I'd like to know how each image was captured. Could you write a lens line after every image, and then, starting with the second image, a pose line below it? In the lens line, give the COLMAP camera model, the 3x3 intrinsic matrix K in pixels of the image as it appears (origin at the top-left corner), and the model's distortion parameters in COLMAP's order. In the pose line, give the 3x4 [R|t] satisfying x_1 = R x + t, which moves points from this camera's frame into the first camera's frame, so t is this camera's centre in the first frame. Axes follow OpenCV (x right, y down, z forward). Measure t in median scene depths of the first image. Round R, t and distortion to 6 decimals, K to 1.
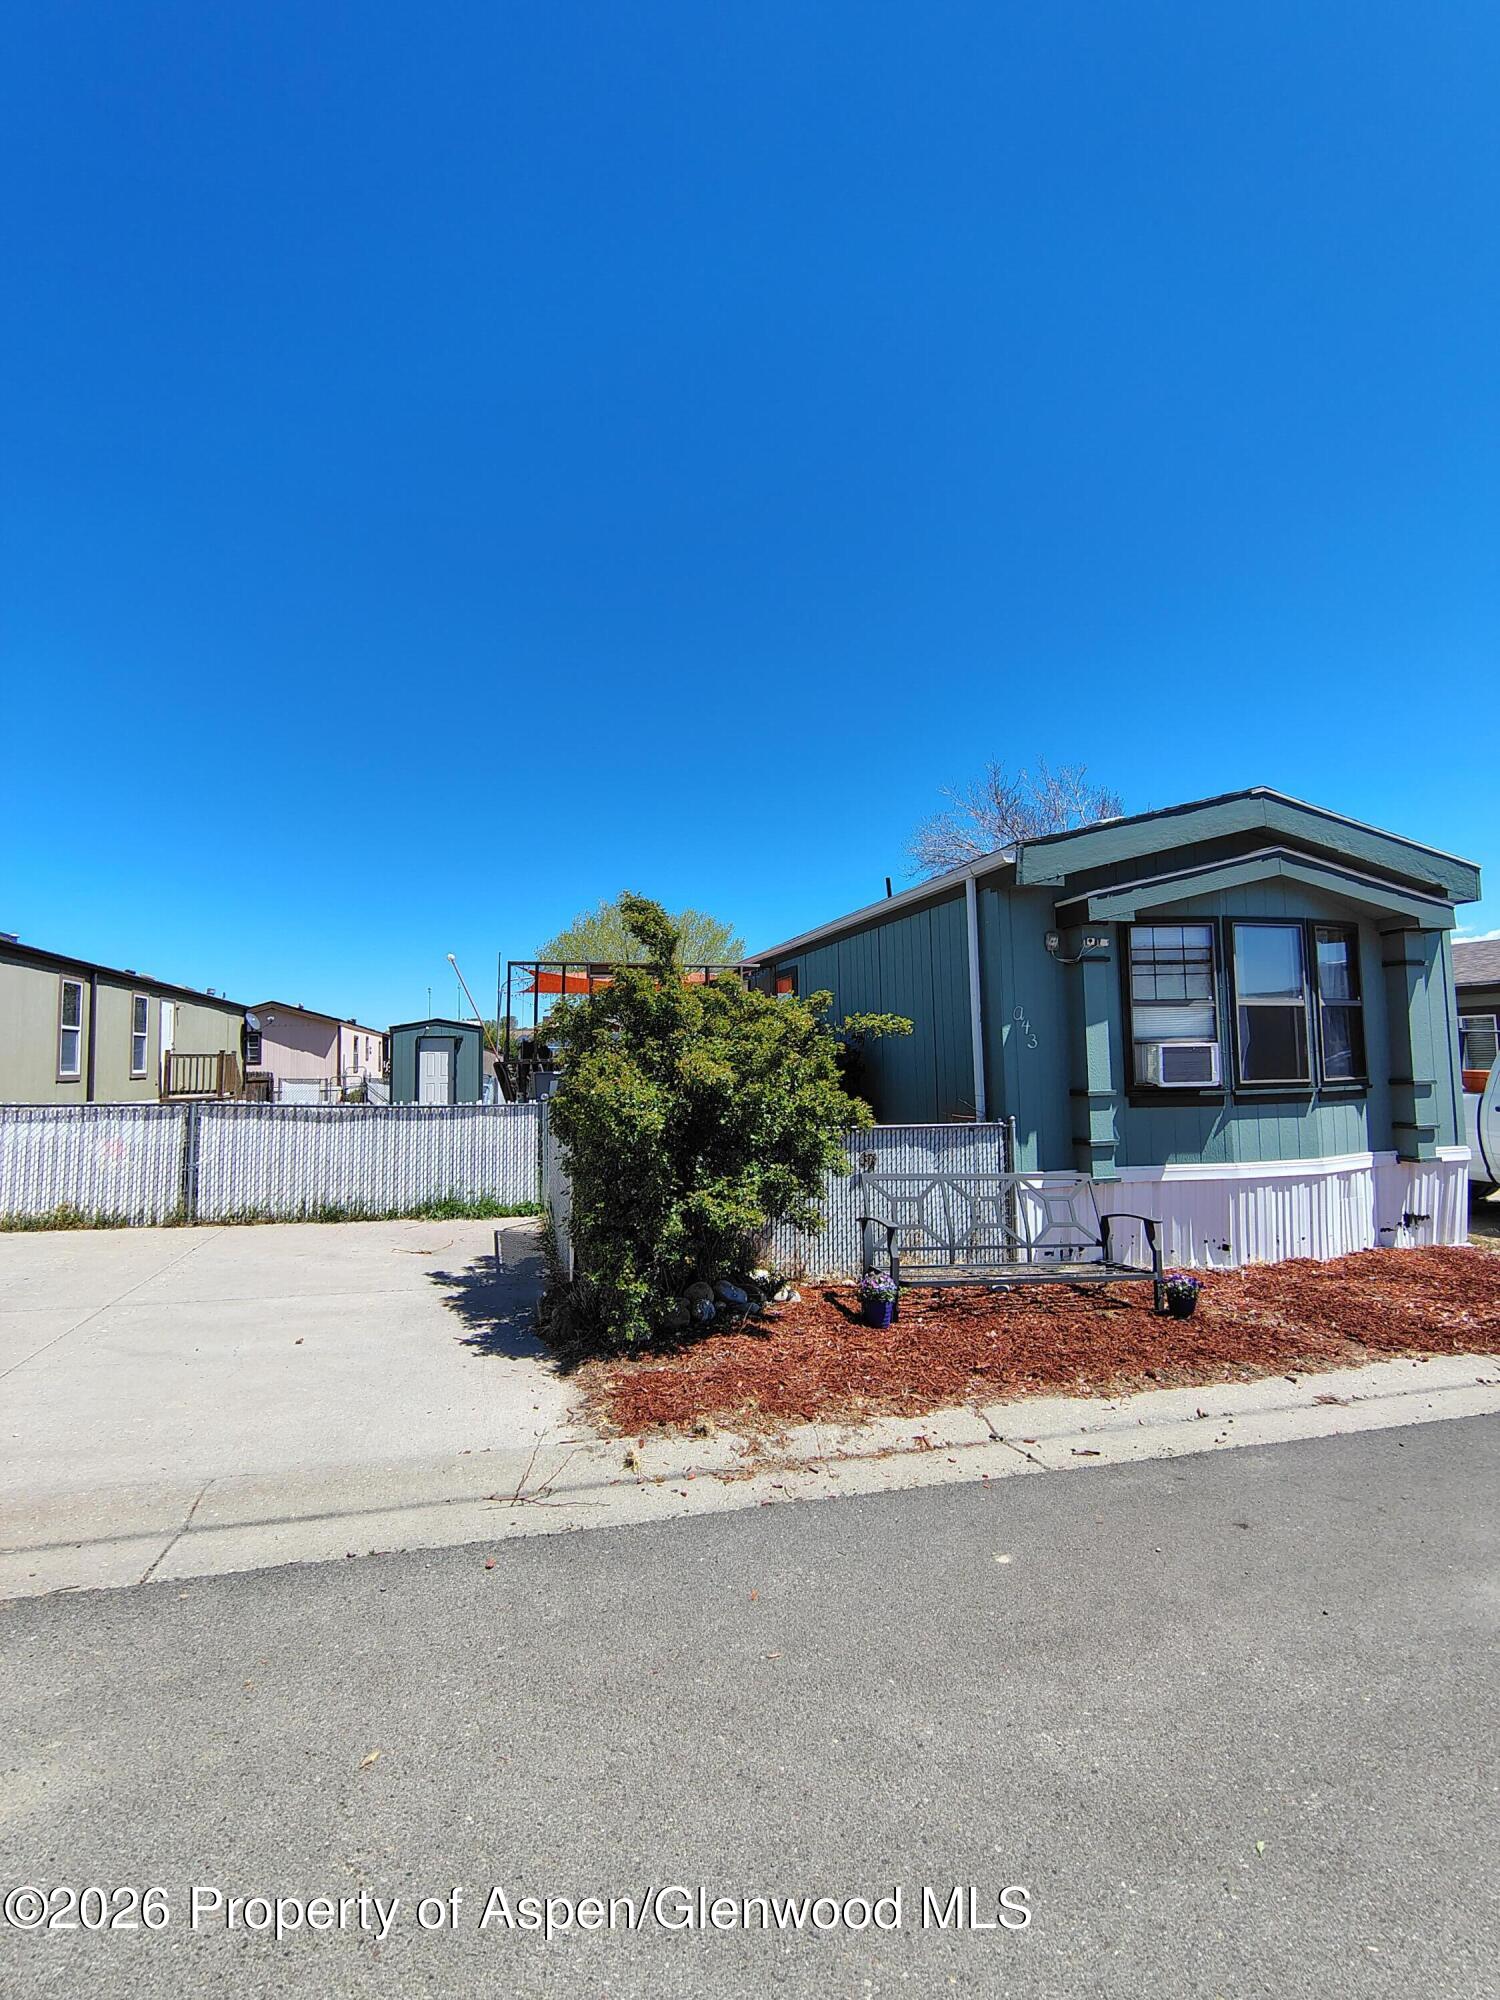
lens RADIAL K [[934.2, 0, 754.7], [0, 934.2, 992.8], [0, 0, 1]] dist [-0.012313, 0.005385]
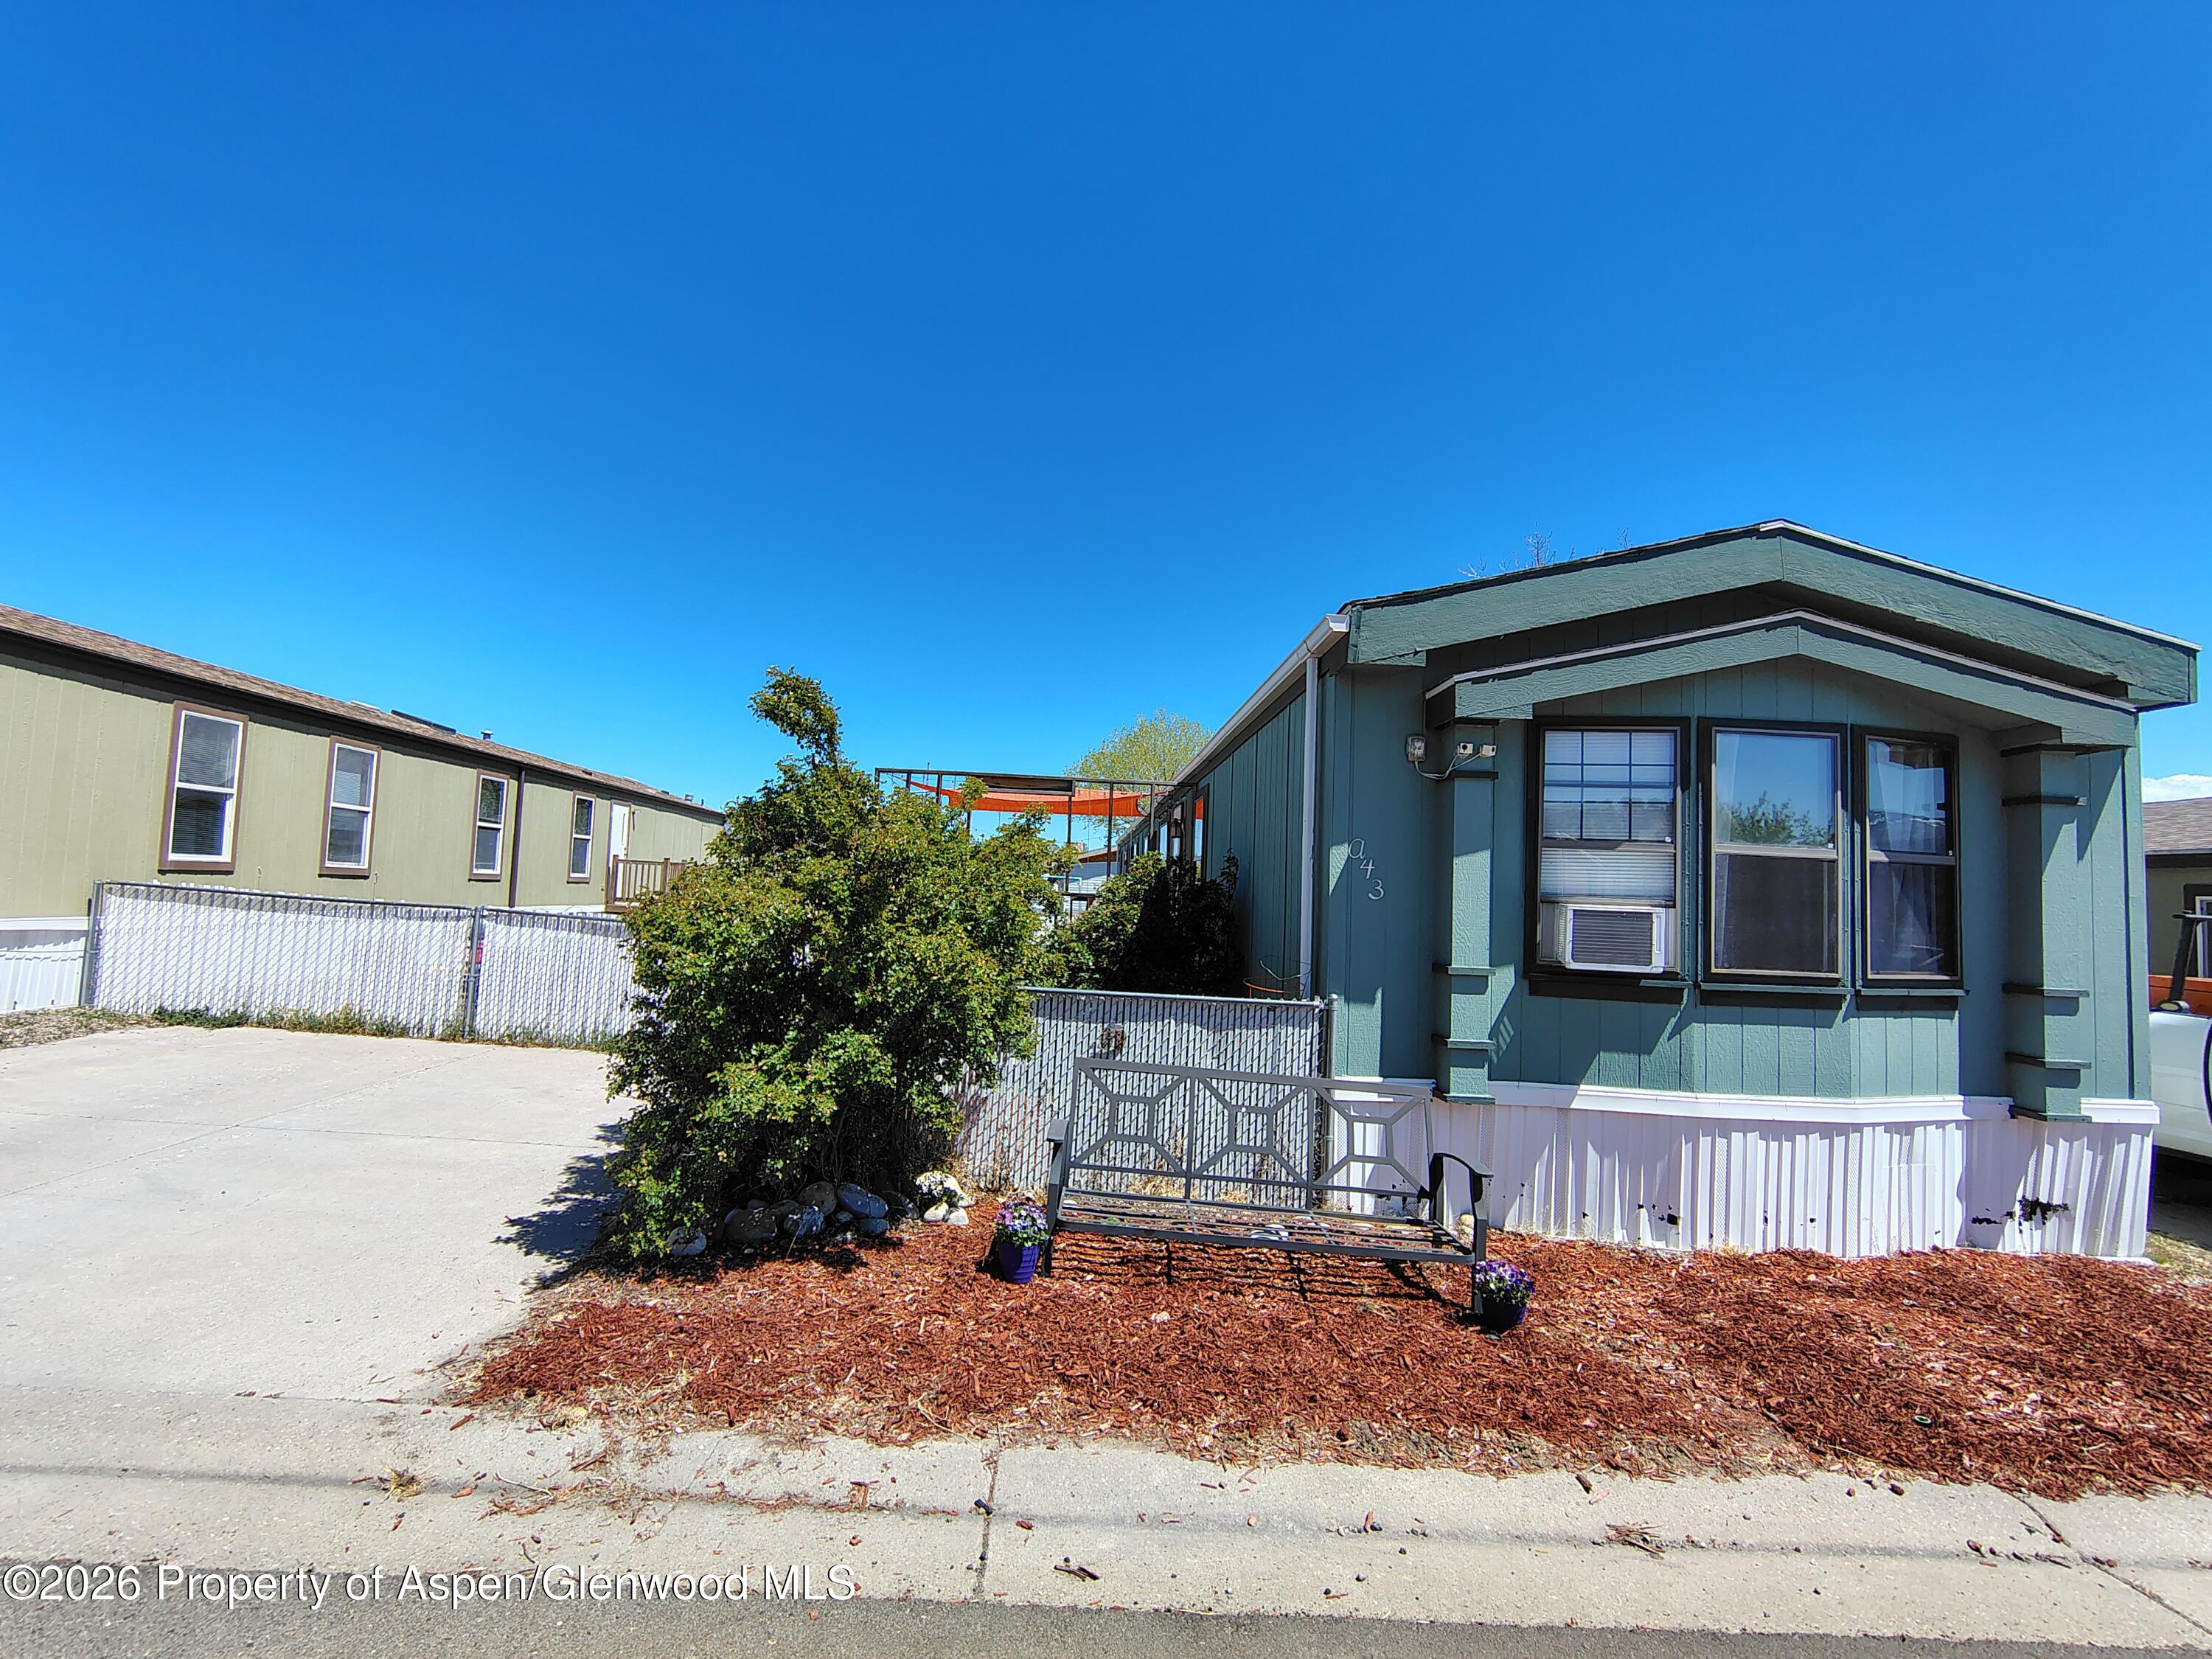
lens RADIAL K [[1033.2, 0, 1102.6], [0, 1033.2, 829.0], [0, 0, 1]] dist [-0.012313, 0.005385]
pose [[0.971268, 0.042405, -0.234181, 0.272425], [-0.041080, 0.999100, 0.010533, 0.006712], [0.234417, -0.000610, 0.972136, 0.196768]]
